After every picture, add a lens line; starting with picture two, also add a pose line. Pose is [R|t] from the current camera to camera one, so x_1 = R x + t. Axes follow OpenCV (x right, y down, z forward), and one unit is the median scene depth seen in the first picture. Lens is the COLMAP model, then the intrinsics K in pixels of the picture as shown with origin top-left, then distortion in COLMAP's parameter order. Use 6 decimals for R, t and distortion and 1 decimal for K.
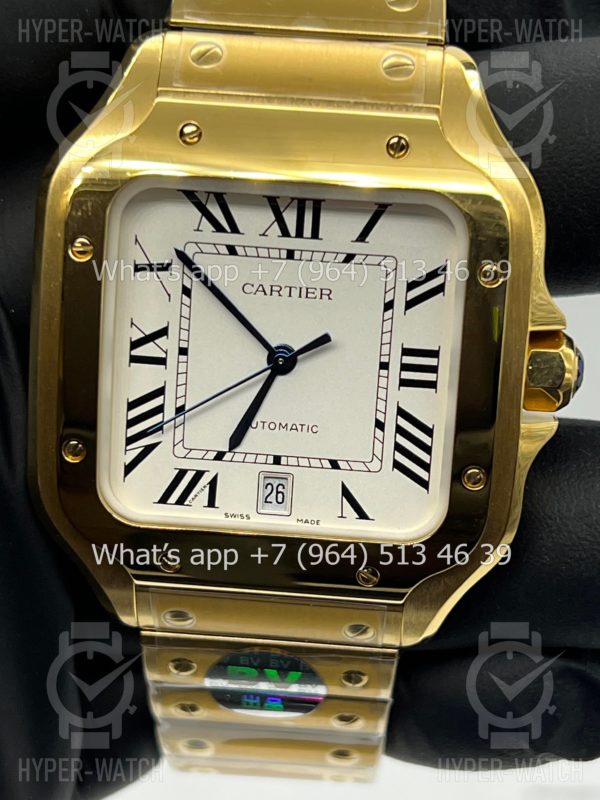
lens RADIAL K [[1795.1, 0, 300.0], [0, 1795.1, 400.0], [0, 0, 1]] dist [0.171402, 0.071487]
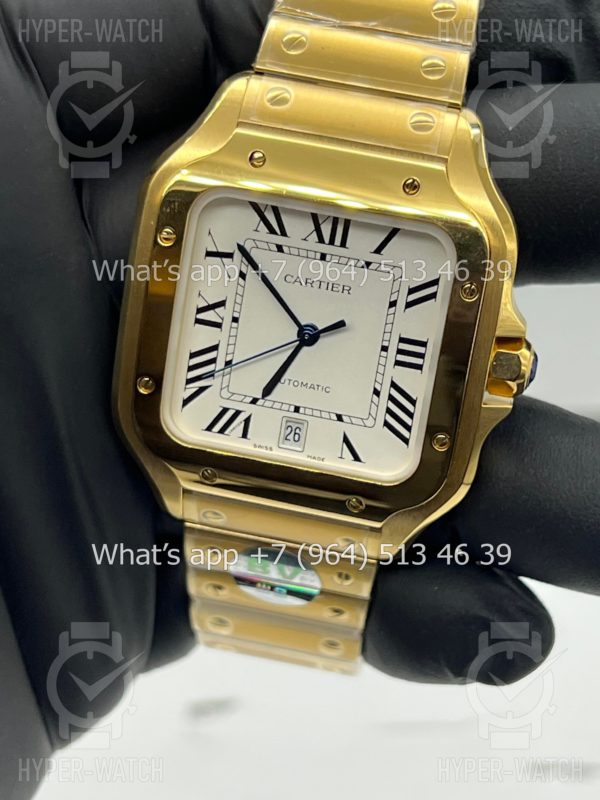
lens RADIAL K [[1805.1, 0, 300.0], [0, 1805.1, 400.0], [0, 0, 1]] dist [0.076528, 0.180903]
pose [[0.991256, 0.117437, -0.060171, 0.069188], [-0.113379, 0.991295, 0.066932, -0.063066], [0.067507, -0.059525, 0.995942, -0.323956]]
